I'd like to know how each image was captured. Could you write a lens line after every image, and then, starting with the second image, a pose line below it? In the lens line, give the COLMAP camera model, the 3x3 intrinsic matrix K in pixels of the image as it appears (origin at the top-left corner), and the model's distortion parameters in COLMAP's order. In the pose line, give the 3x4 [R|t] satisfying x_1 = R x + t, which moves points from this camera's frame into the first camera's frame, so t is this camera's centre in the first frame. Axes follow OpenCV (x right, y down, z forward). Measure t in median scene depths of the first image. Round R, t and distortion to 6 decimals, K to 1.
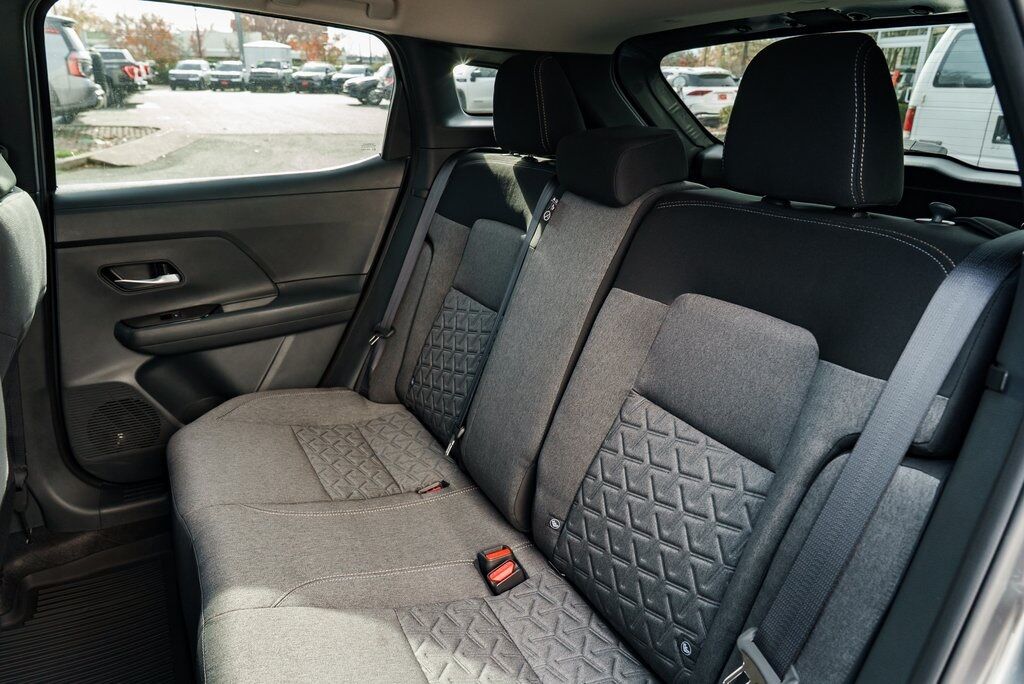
lens RADIAL K [[702.8, 0, 508.2], [0, 702.8, 345.9], [0, 0, 1]] dist [-0.002702, 0.010753]
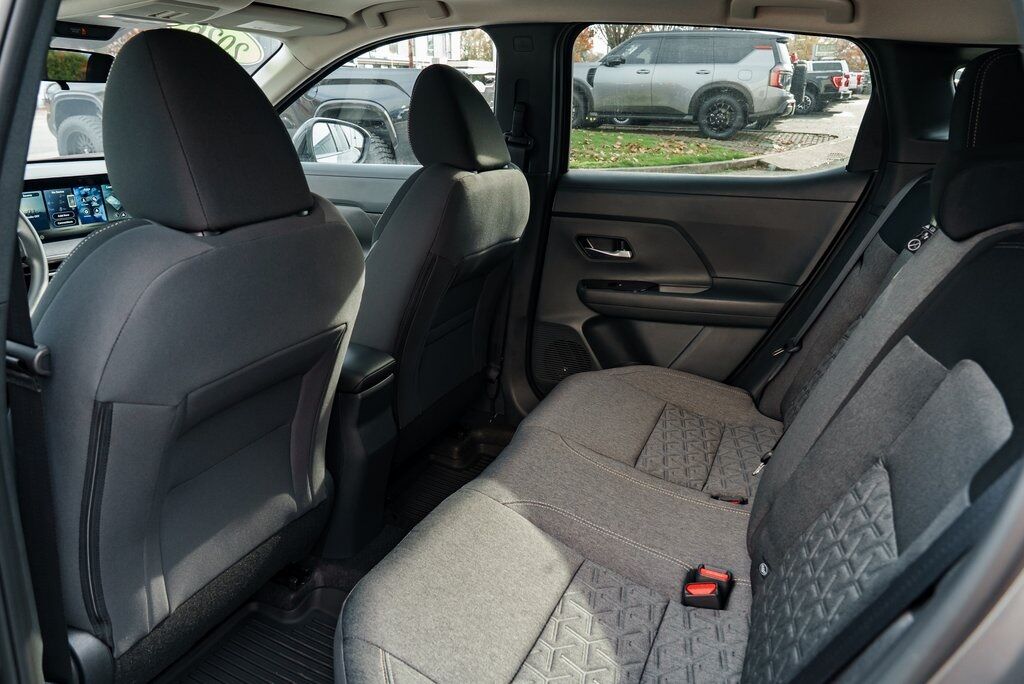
lens RADIAL K [[702.8, 0, 513.8], [0, 702.8, 338.9], [0, 0, 1]] dist [-0.002702, 0.010753]
pose [[0.641172, 0.251978, -0.724848, 0.286495], [-0.266780, 0.958830, 0.097334, -0.022674], [0.719532, 0.130967, 0.681998, 0.067934]]
